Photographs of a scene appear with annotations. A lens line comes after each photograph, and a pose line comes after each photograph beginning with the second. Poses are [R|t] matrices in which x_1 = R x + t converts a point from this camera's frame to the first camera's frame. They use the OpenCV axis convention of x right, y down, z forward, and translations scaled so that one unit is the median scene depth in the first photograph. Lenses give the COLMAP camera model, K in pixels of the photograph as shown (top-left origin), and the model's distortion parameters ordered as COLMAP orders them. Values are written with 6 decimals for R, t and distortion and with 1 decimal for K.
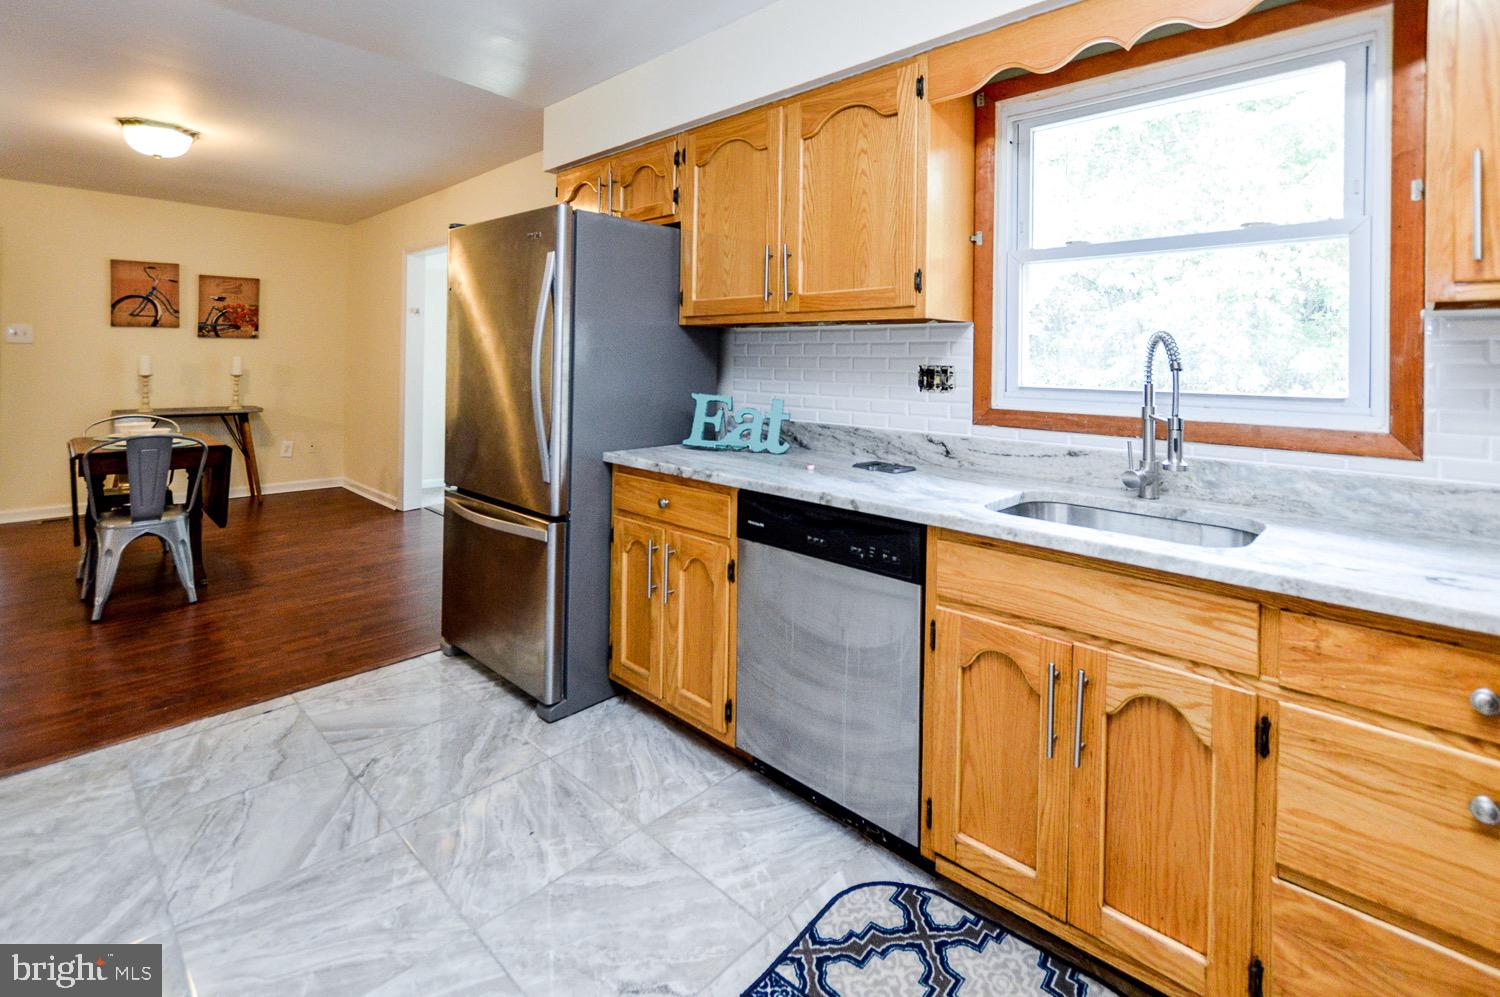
lens RADIAL K [[704.9, 0, 736.6], [0, 704.9, 348.5], [0, 0, 1]] dist [-0.004195, 0.000025]
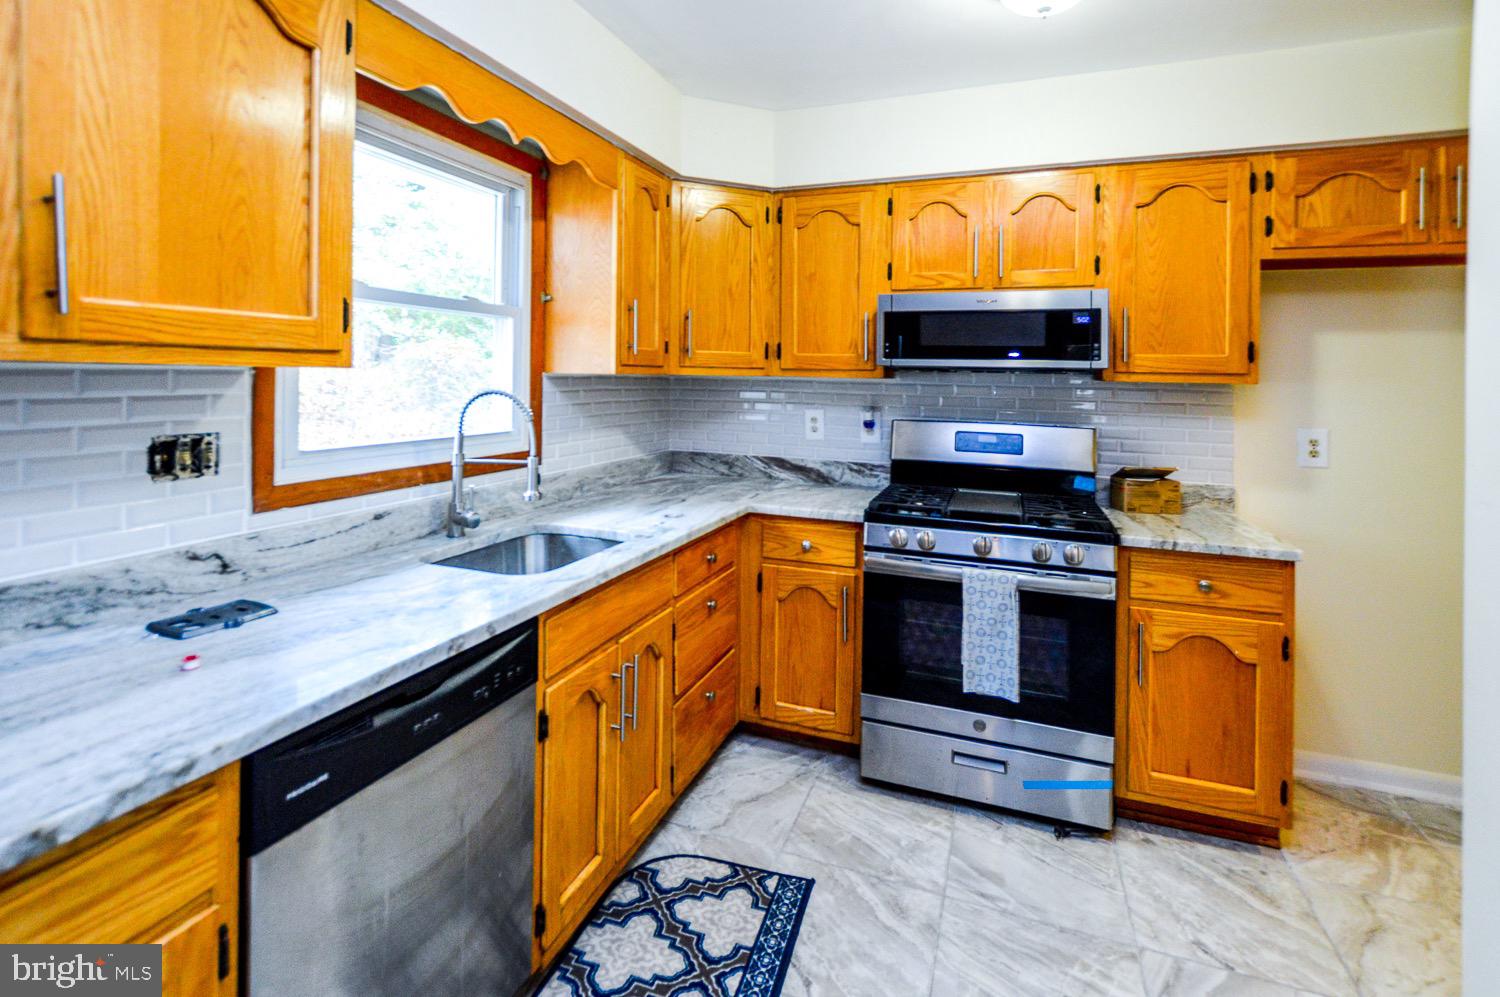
lens RADIAL K [[704.9, 0, 739.7], [0, 704.9, 373.6], [0, 0, 1]] dist [-0.004195, 0.000025]
pose [[-0.385843, -0.012611, 0.922478, -0.620747], [-0.030515, 0.999534, 0.000901, -0.058656], [-0.922060, -0.027802, -0.386048, 1.052772]]
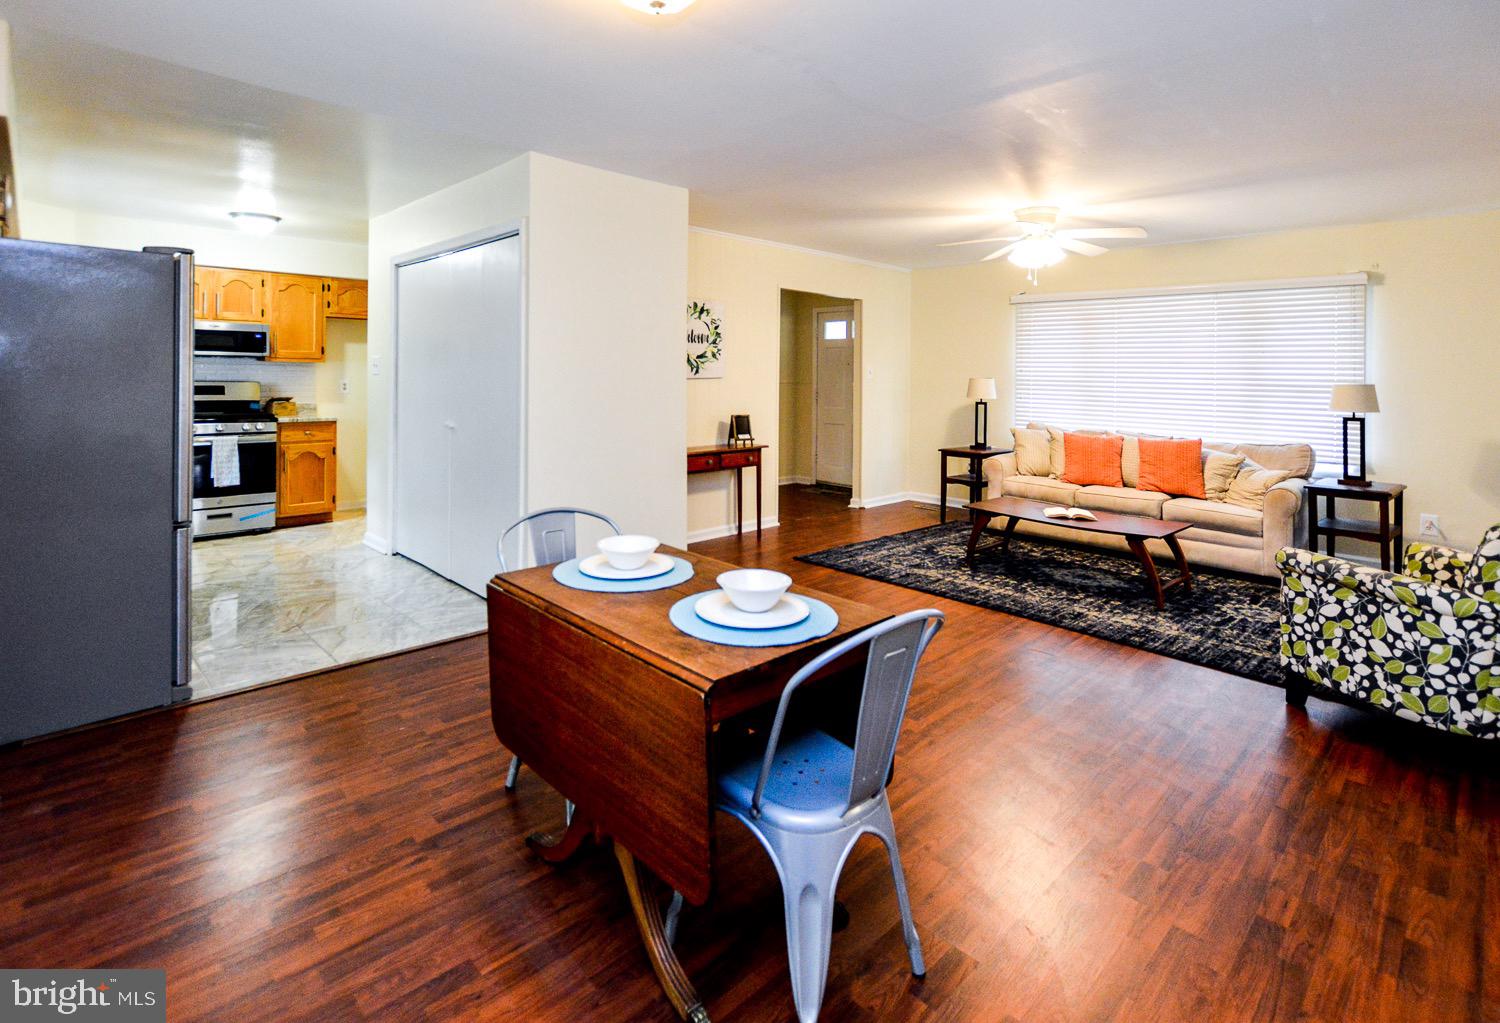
lens RADIAL K [[733.5, 0, 729.8], [0, 733.5, 378.3], [0, 0, 1]] dist [-0.000200, -0.000682]
pose [[-0.998751, -0.023699, 0.043987, -1.999835], [-0.023862, 0.999710, -0.003192, -0.023596], [-0.043899, -0.004237, -0.999027, 3.280352]]
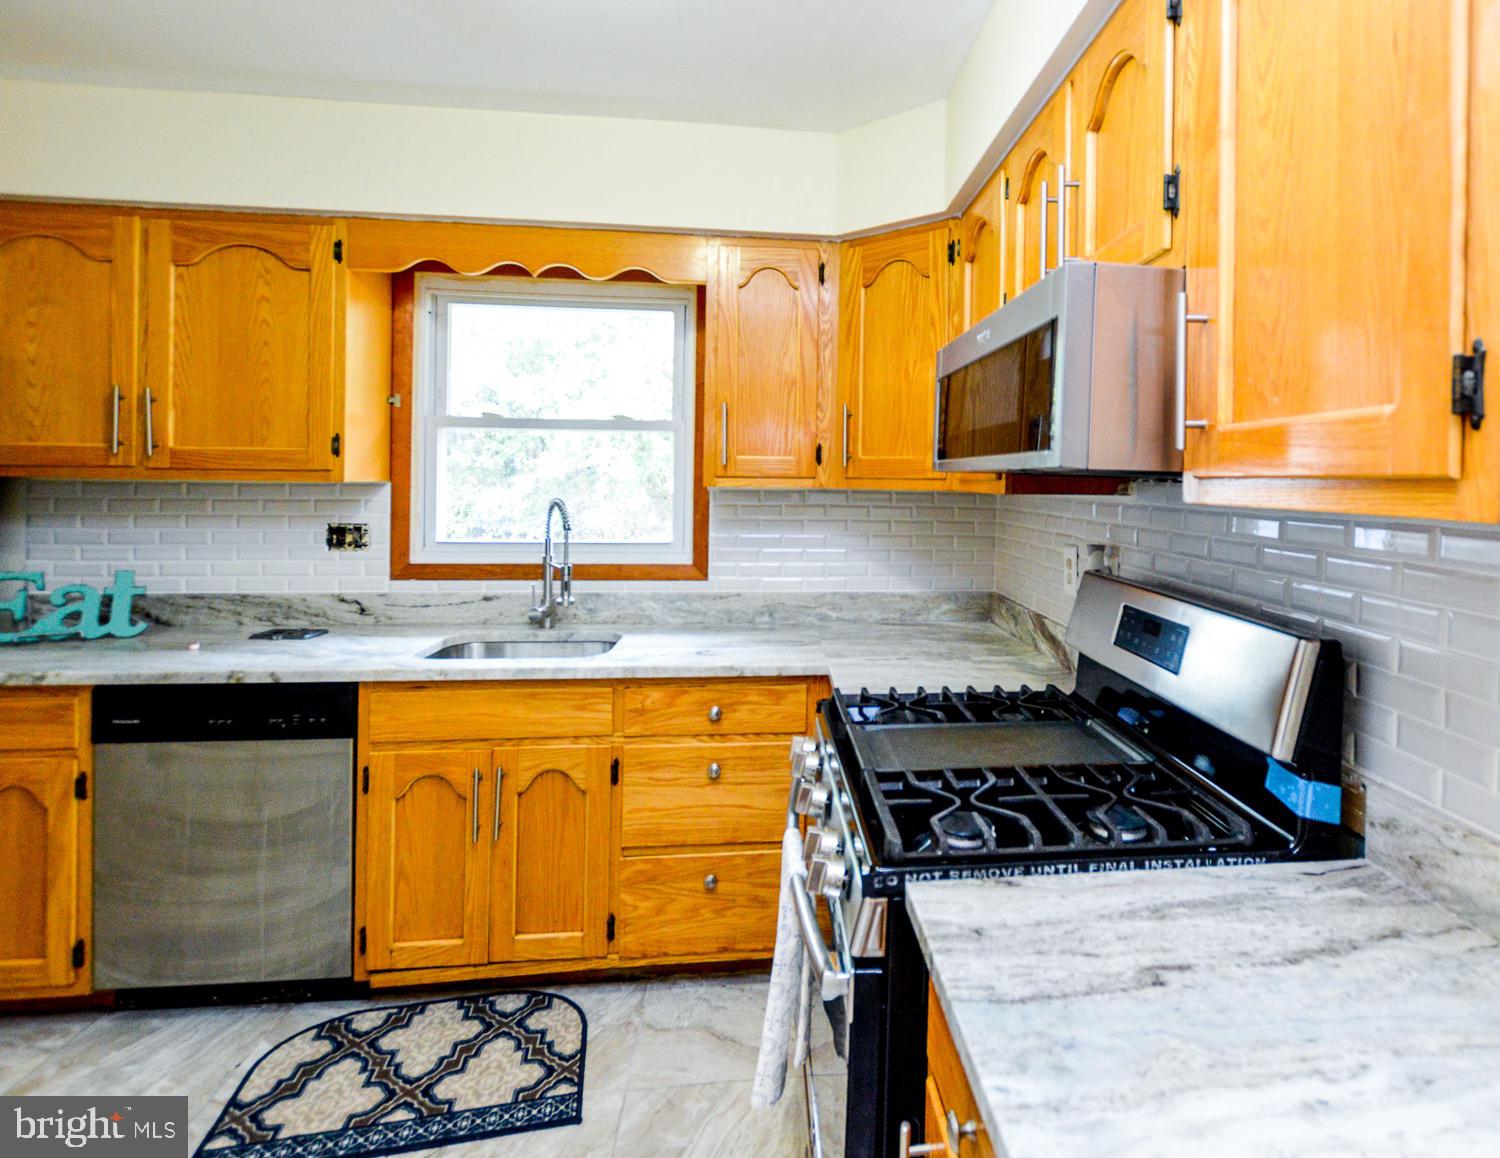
lens RADIAL K [[819.6, 0, 871.5], [0, 819.6, 488.4], [0, 0, 1]] dist [-0.009513, 0.001781]
pose [[0.618061, -0.011503, 0.786046, -0.215634], [-0.016175, 0.999495, 0.027345, -0.090600], [-0.785964, -0.029615, 0.617563, -0.372537]]
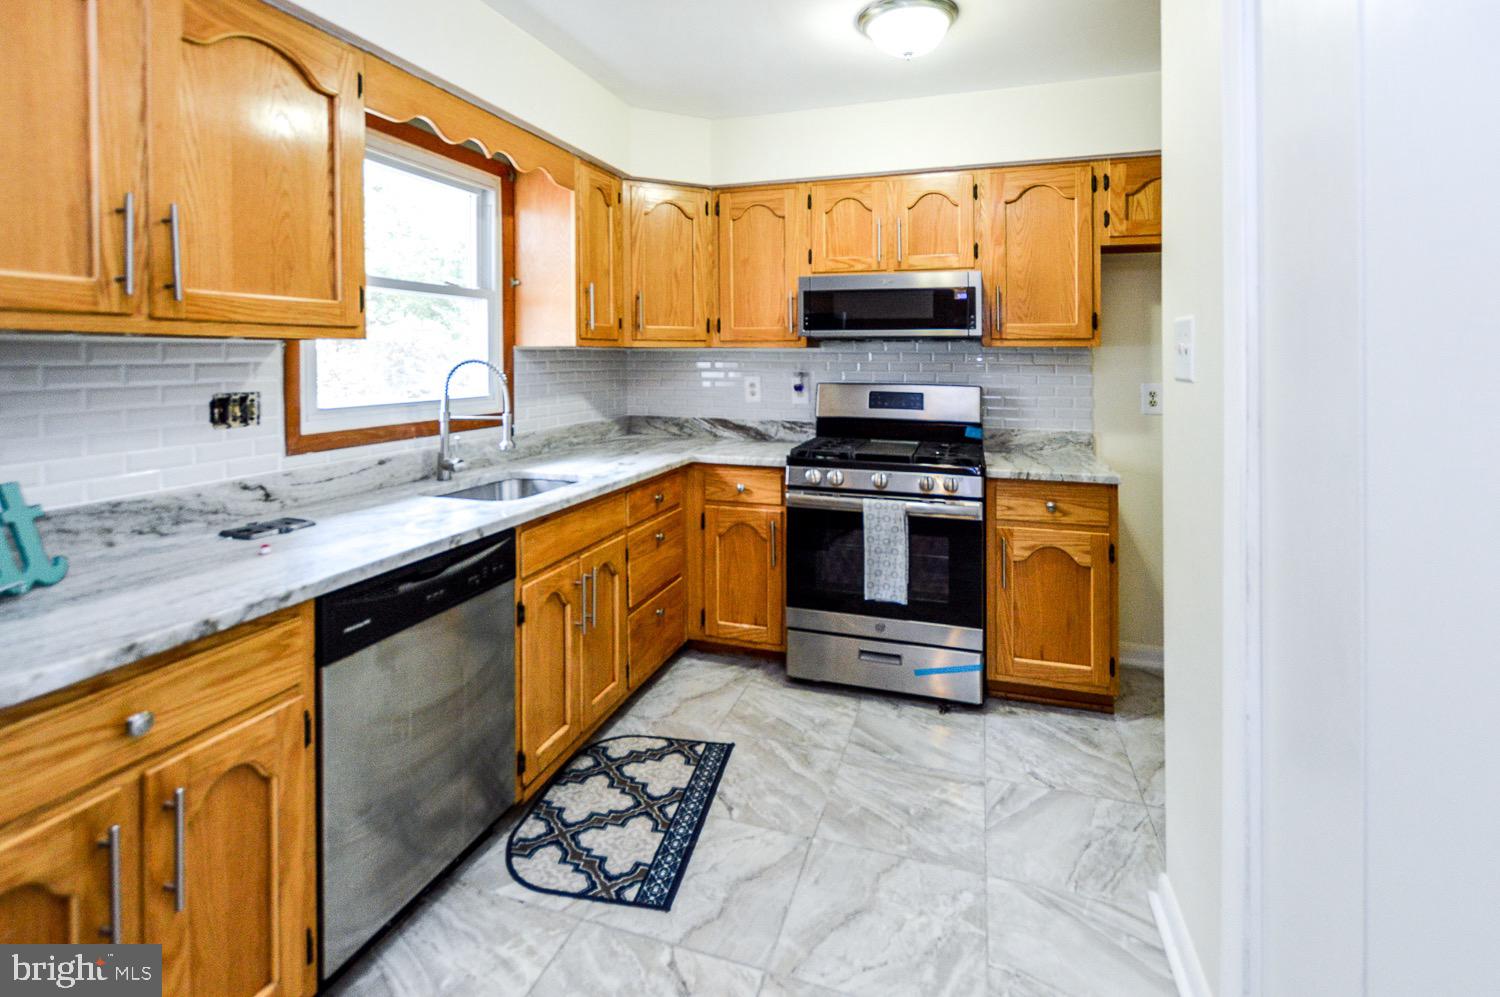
lens RADIAL K [[704.9, 0, 745.4], [0, 704.9, 357.4], [0, 0, 1]] dist [-0.004195, 0.000025]
pose [[-0.431612, -0.012406, 0.901974, -0.898743], [-0.015379, 0.999861, 0.006394, -0.039793], [-0.901928, -0.011112, -0.431743, 1.095661]]
